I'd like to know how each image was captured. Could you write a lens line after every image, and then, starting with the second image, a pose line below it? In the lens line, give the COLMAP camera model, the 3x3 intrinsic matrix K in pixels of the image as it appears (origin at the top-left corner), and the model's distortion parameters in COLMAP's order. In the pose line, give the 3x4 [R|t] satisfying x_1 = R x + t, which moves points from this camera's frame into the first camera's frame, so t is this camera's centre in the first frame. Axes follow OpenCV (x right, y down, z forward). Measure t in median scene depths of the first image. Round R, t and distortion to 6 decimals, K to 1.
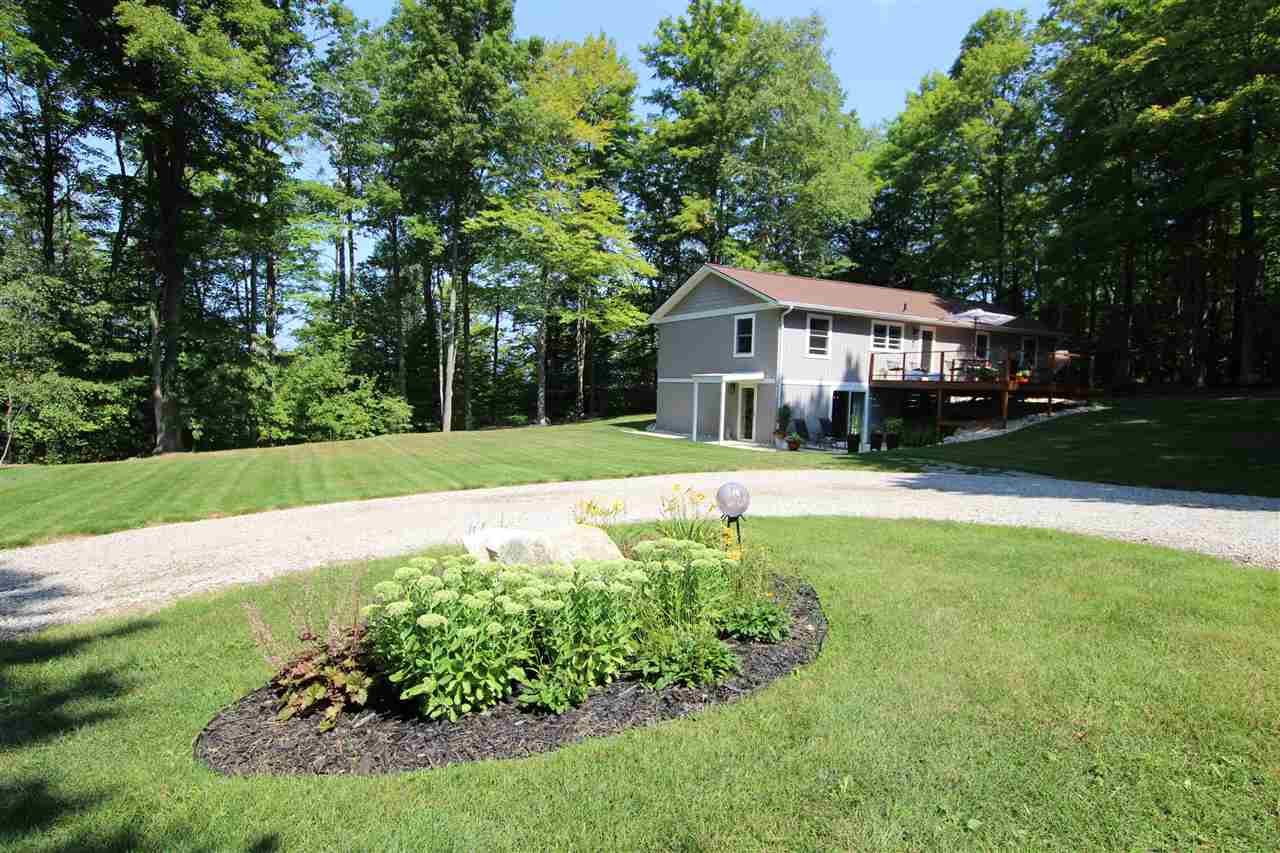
lens RADIAL K [[709.6, 0, 644.2], [0, 709.6, 430.9], [0, 0, 1]] dist [-0.002054, -0.000587]
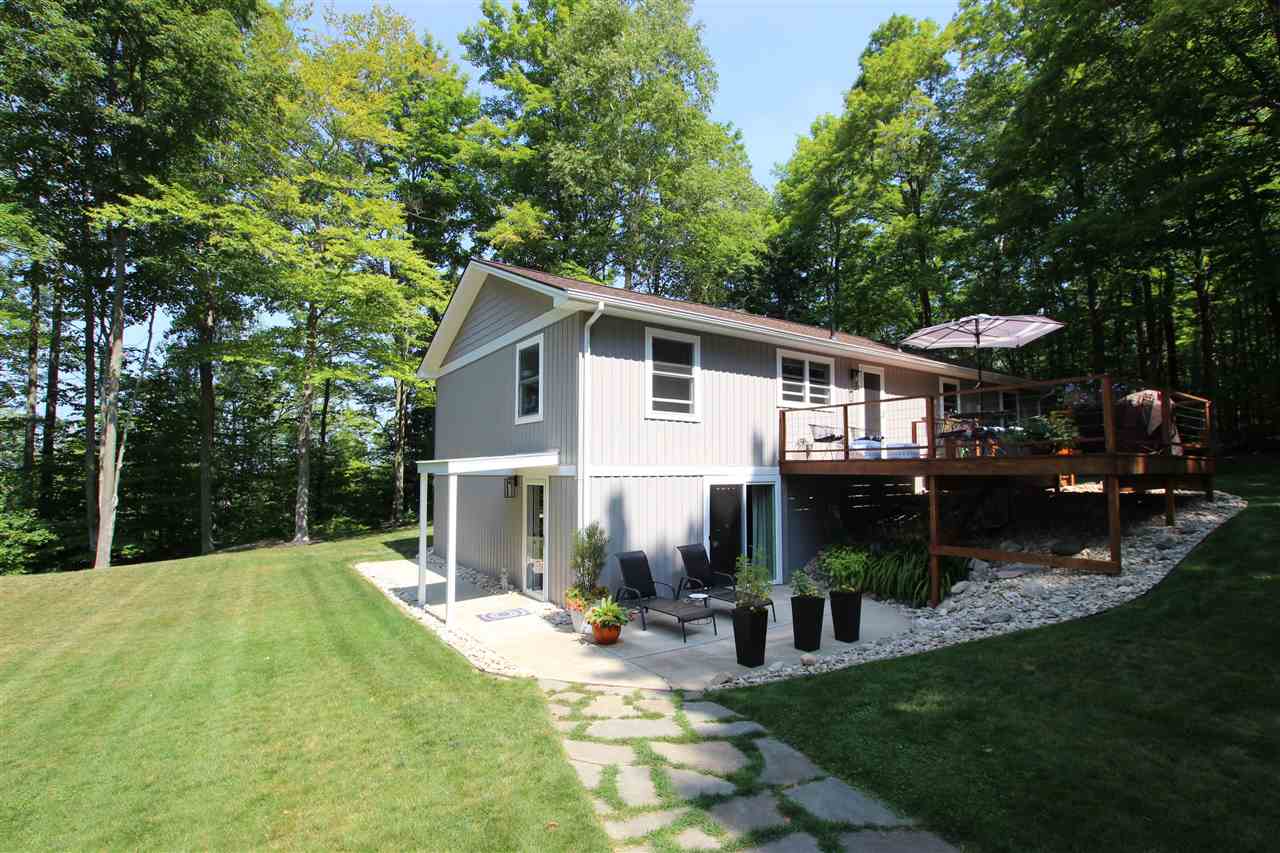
lens RADIAL K [[578.0, 0, 636.1], [0, 578.0, 428.5], [0, 0, 1]] dist [-0.001705, 0.000065]
pose [[0.997464, -0.025809, 0.066333, 0.181734], [0.034029, 0.991454, -0.125941, -0.044738], [-0.062516, 0.127879, 0.989818, 0.574058]]
